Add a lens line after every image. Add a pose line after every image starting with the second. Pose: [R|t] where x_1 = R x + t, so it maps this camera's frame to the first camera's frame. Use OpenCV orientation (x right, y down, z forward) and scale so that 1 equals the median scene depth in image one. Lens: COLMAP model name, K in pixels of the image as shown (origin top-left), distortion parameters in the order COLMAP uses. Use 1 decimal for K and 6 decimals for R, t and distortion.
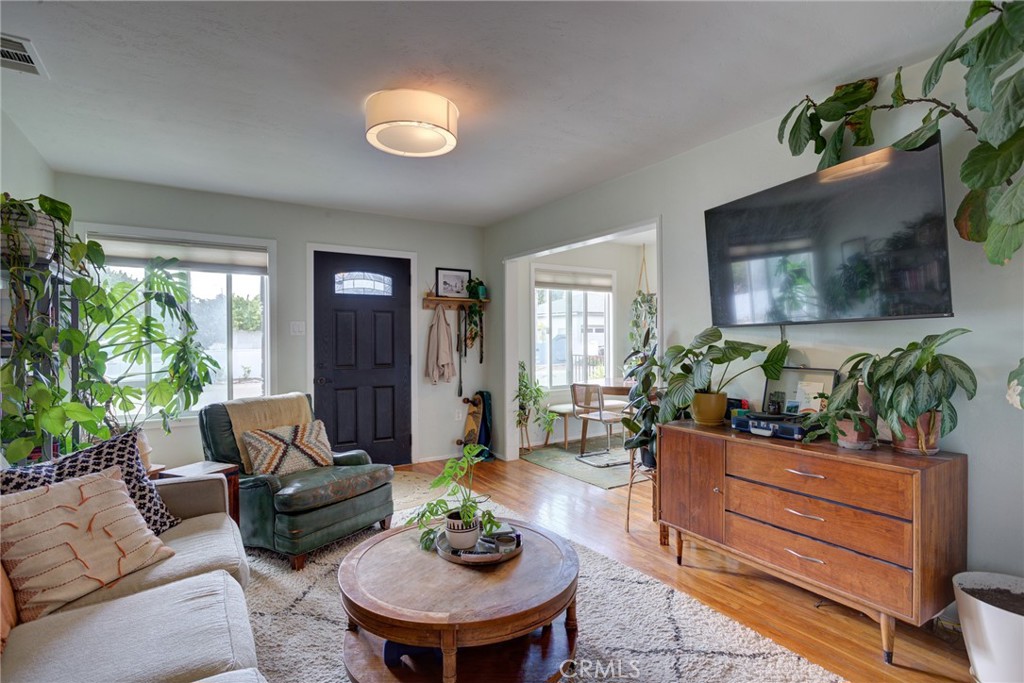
lens RADIAL K [[503.5, 0, 510.2], [0, 503.5, 337.8], [0, 0, 1]] dist [-0.019146, 0.007699]
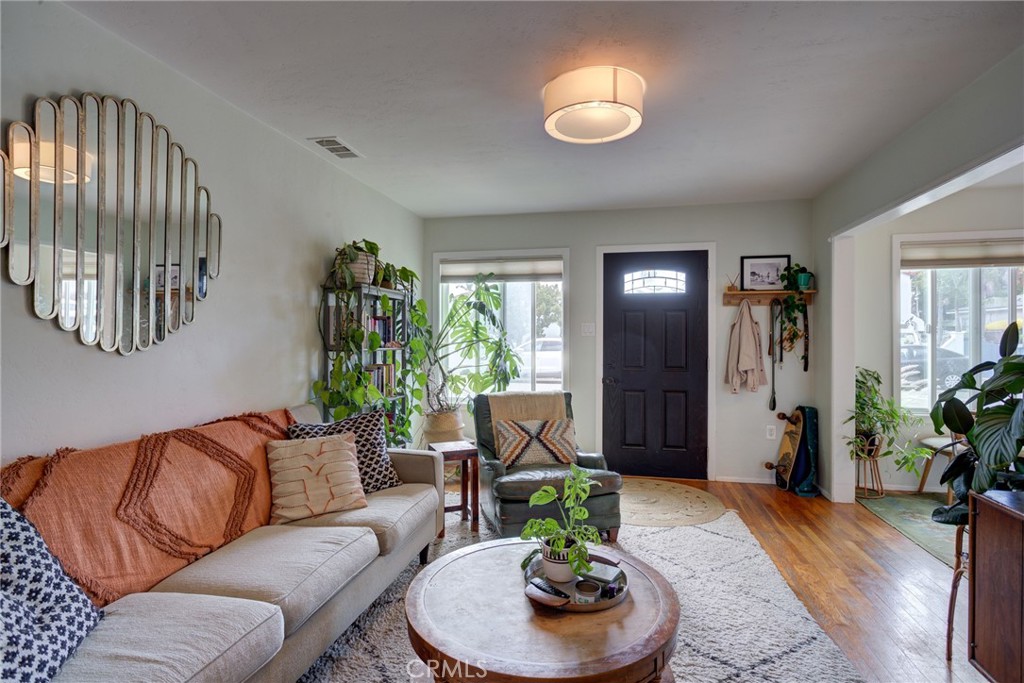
lens RADIAL K [[503.5, 0, 512.5], [0, 503.5, 339.2], [0, 0, 1]] dist [-0.019146, 0.007699]
pose [[0.710386, 0.003857, -0.703802, 0.188506], [-0.002446, 0.999992, 0.003012, -0.000940], [0.703808, -0.000418, 0.710390, 0.131243]]
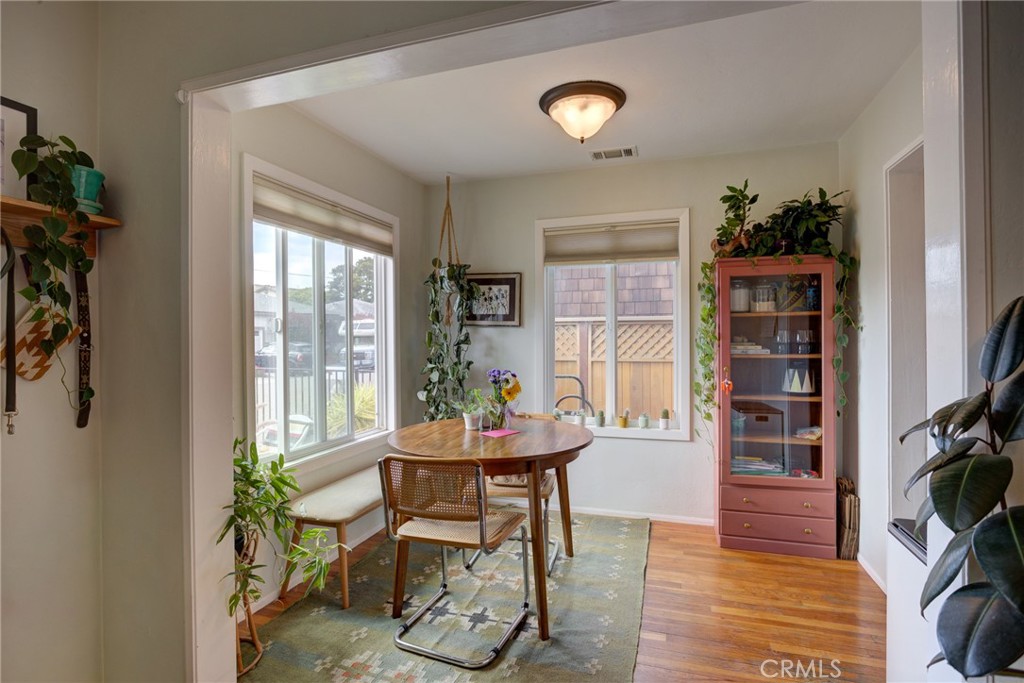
lens RADIAL K [[503.5, 0, 510.0], [0, 503.5, 340.3], [0, 0, 1]] dist [-0.019146, 0.007699]
pose [[0.782717, 0.000449, 0.622378, -0.048090], [-0.001983, 0.999996, 0.001773, -0.003135], [-0.622375, -0.002622, 0.782715, 0.673741]]
